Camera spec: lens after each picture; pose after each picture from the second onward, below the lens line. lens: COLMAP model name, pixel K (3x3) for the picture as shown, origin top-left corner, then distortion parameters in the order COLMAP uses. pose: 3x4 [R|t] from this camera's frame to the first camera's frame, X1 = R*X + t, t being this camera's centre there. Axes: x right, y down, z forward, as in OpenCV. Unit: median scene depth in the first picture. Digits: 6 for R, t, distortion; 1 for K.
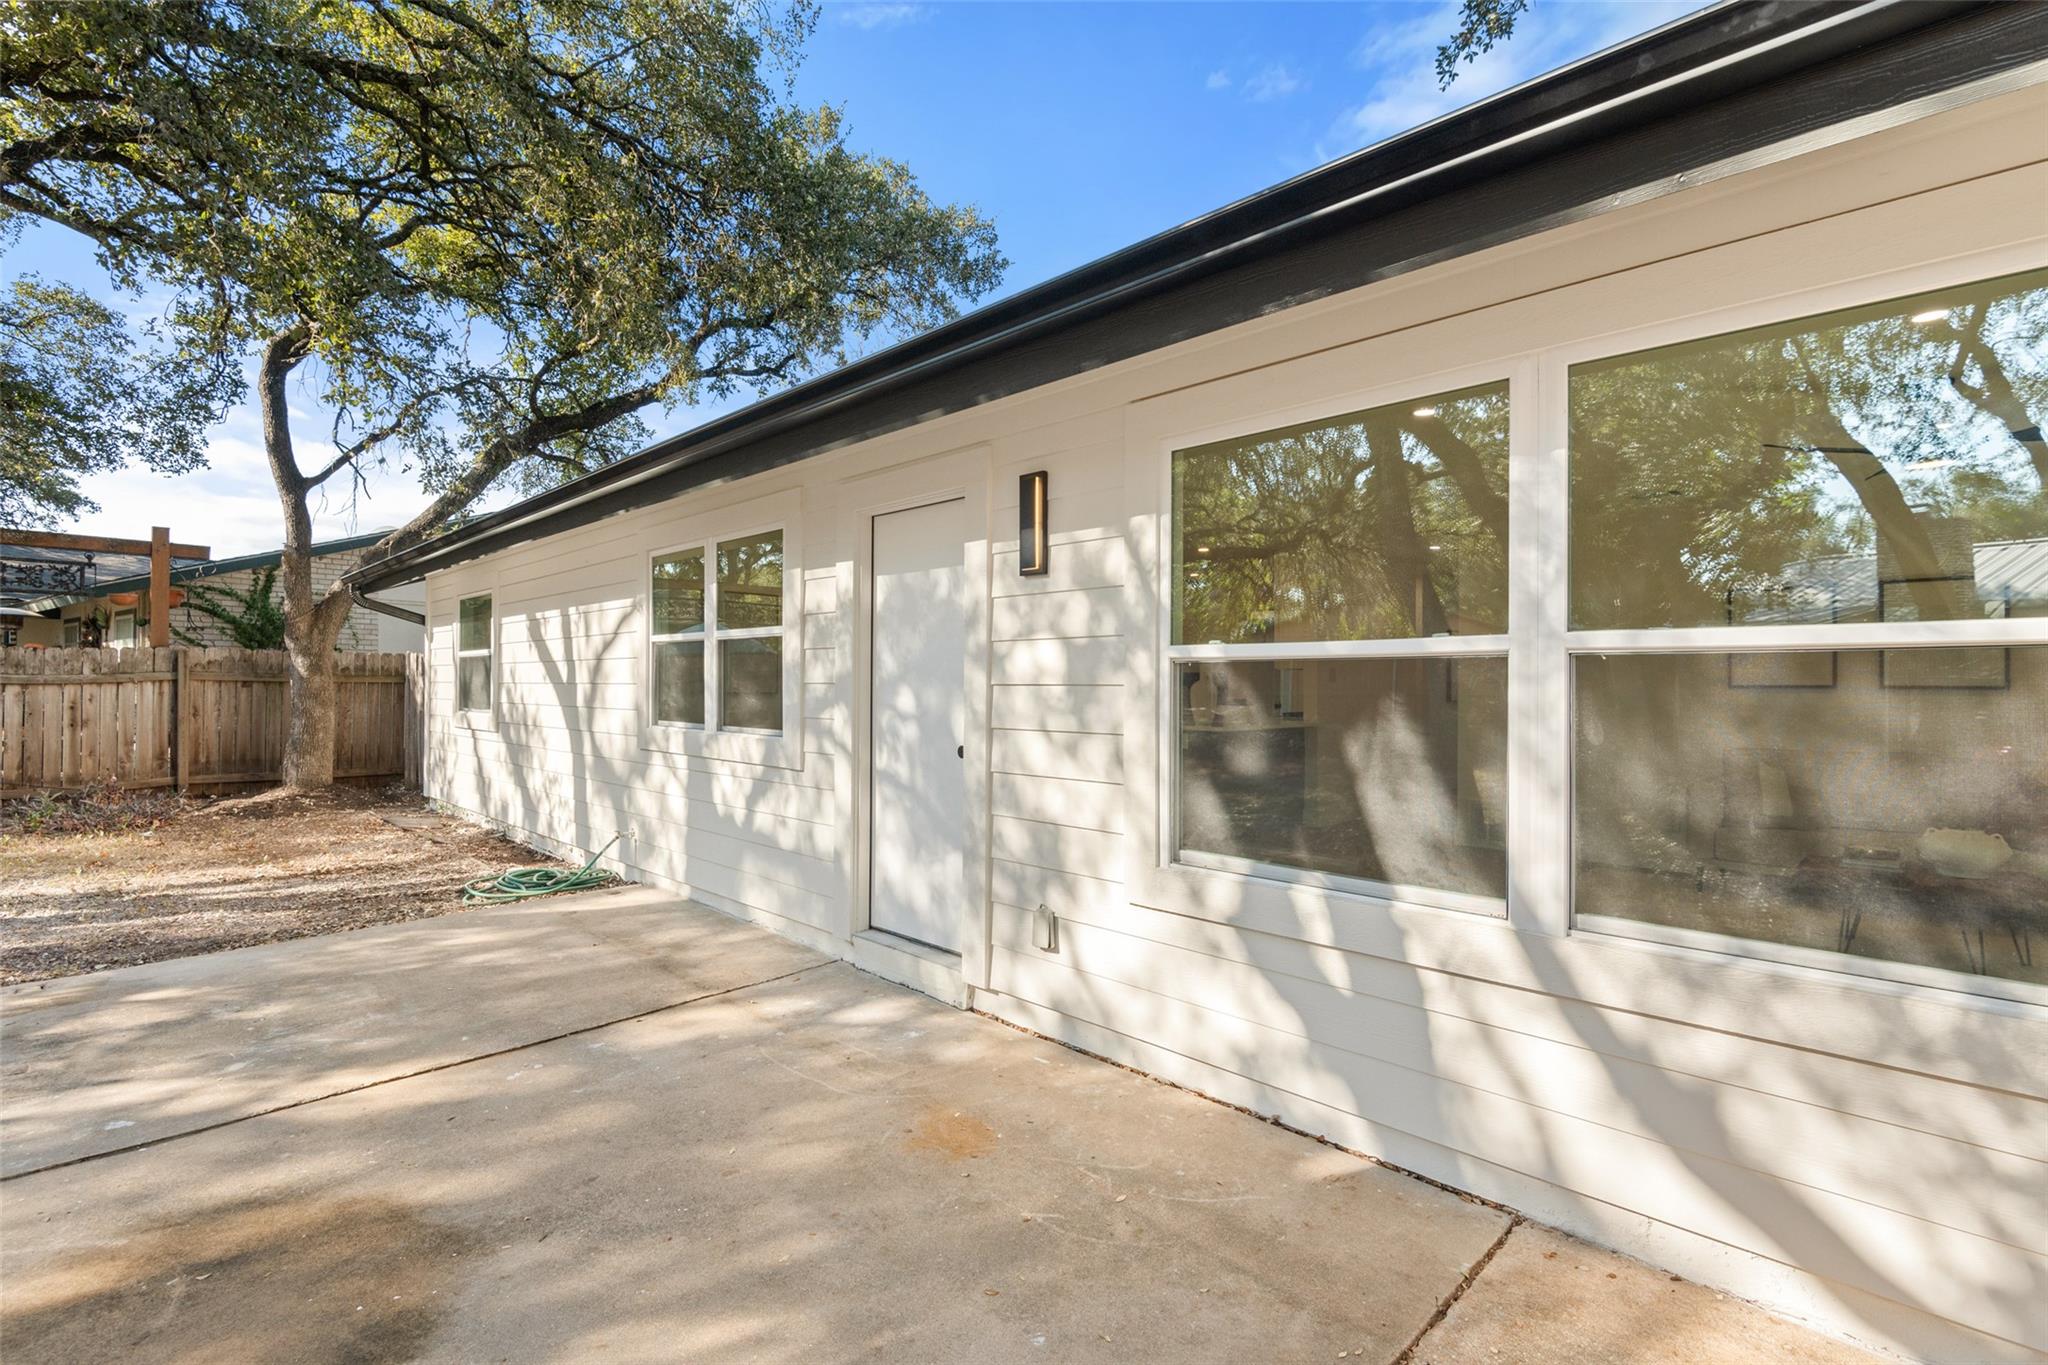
lens RADIAL K [[947.5, 0, 1025.9], [0, 947.5, 681.3], [0, 0, 1]] dist [0.003006, -0.000132]
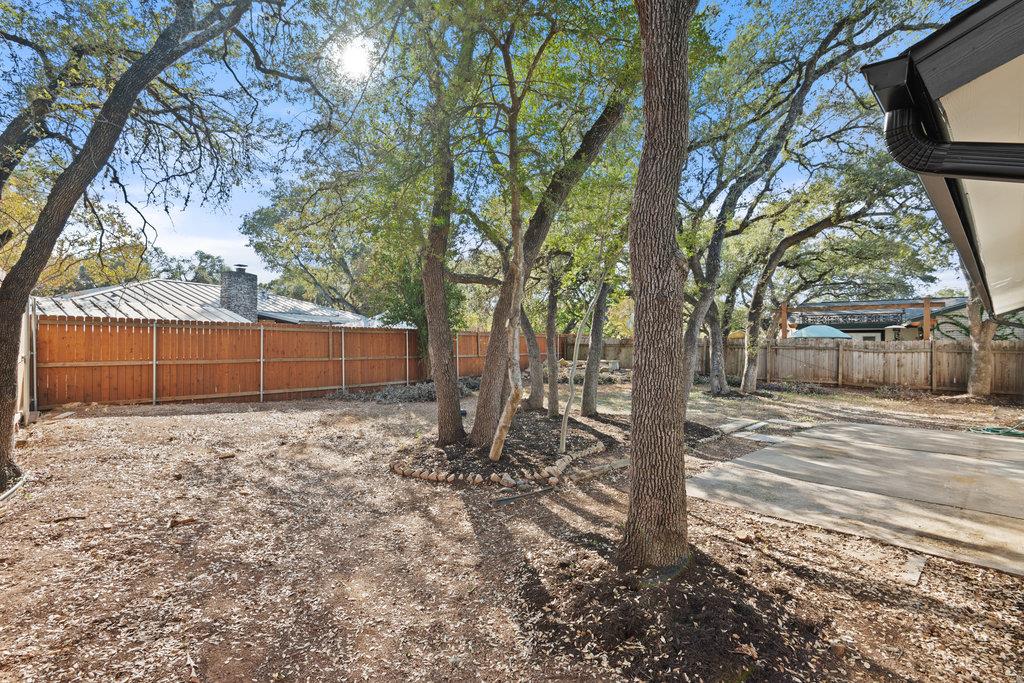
lens RADIAL K [[473.8, 0, 512.3], [0, 473.8, 342.4], [0, 0, 1]] dist [0.003006, -0.000132]
pose [[0.000389, -0.006573, -0.999978, 0.492653], [-0.001390, 0.999977, -0.006574, -0.017585], [0.999999, 0.001393, 0.000380, -0.225928]]
